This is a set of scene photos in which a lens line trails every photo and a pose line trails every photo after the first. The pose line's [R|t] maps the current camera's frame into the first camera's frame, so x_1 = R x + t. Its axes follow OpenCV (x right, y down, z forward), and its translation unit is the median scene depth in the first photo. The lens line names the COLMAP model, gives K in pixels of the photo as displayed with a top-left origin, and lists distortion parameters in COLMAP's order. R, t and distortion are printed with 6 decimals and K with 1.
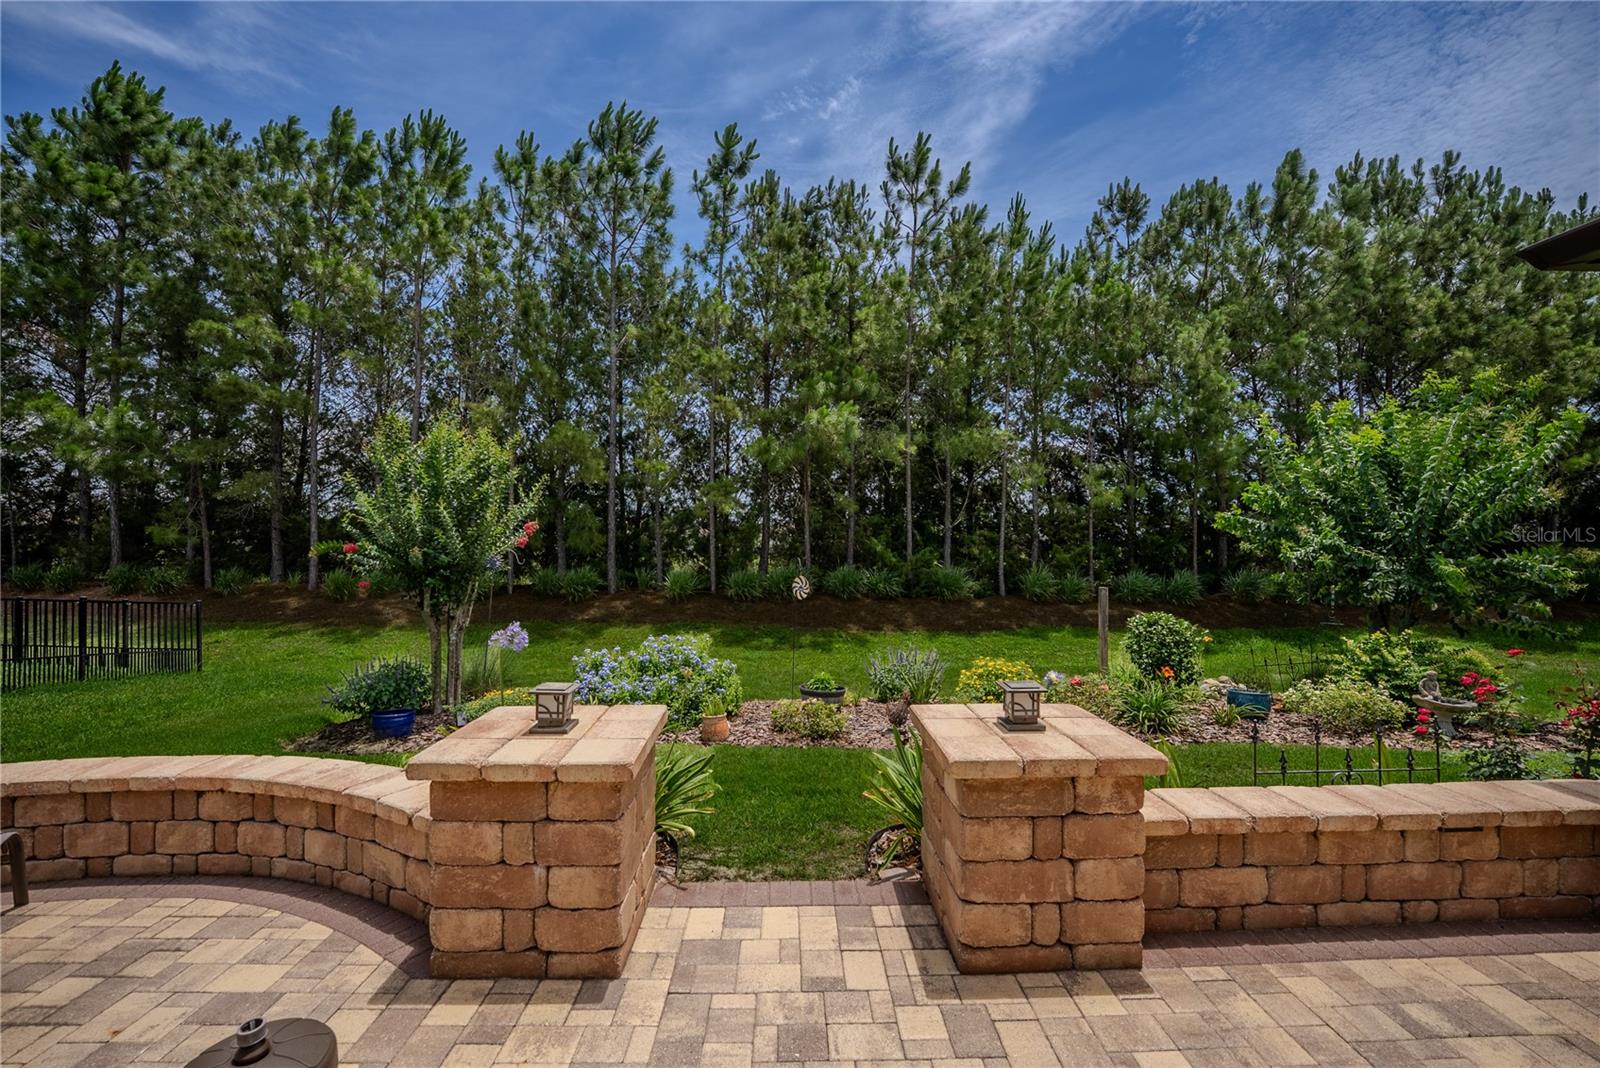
lens RADIAL K [[663.0, 0, 803.9], [0, 663.0, 529.5], [0, 0, 1]] dist [-0.000673, 0.000245]
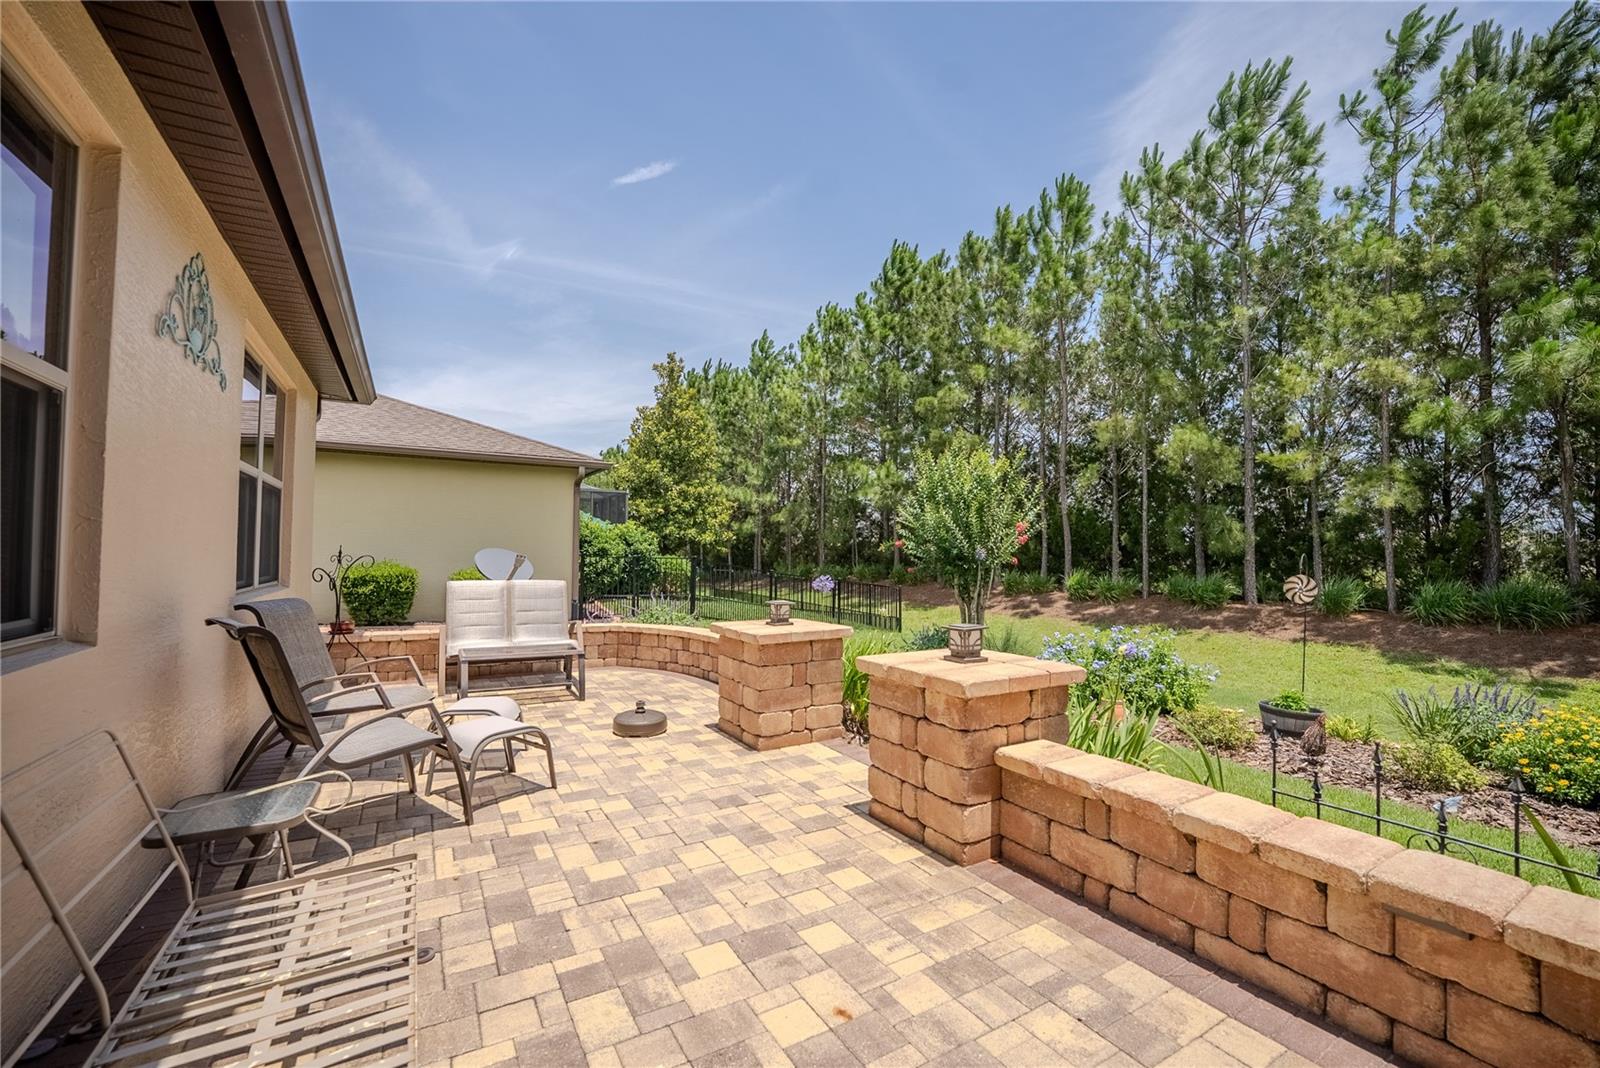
lens RADIAL K [[640.2, 0, 797.8], [0, 640.2, 568.2], [0, 0, 1]] dist [-0.000470, -0.019508]
pose [[0.489970, 0.031913, -0.871155, 0.195048], [-0.001374, 0.999357, 0.035836, 0.017304], [0.871738, -0.016361, 0.489698, 0.035308]]
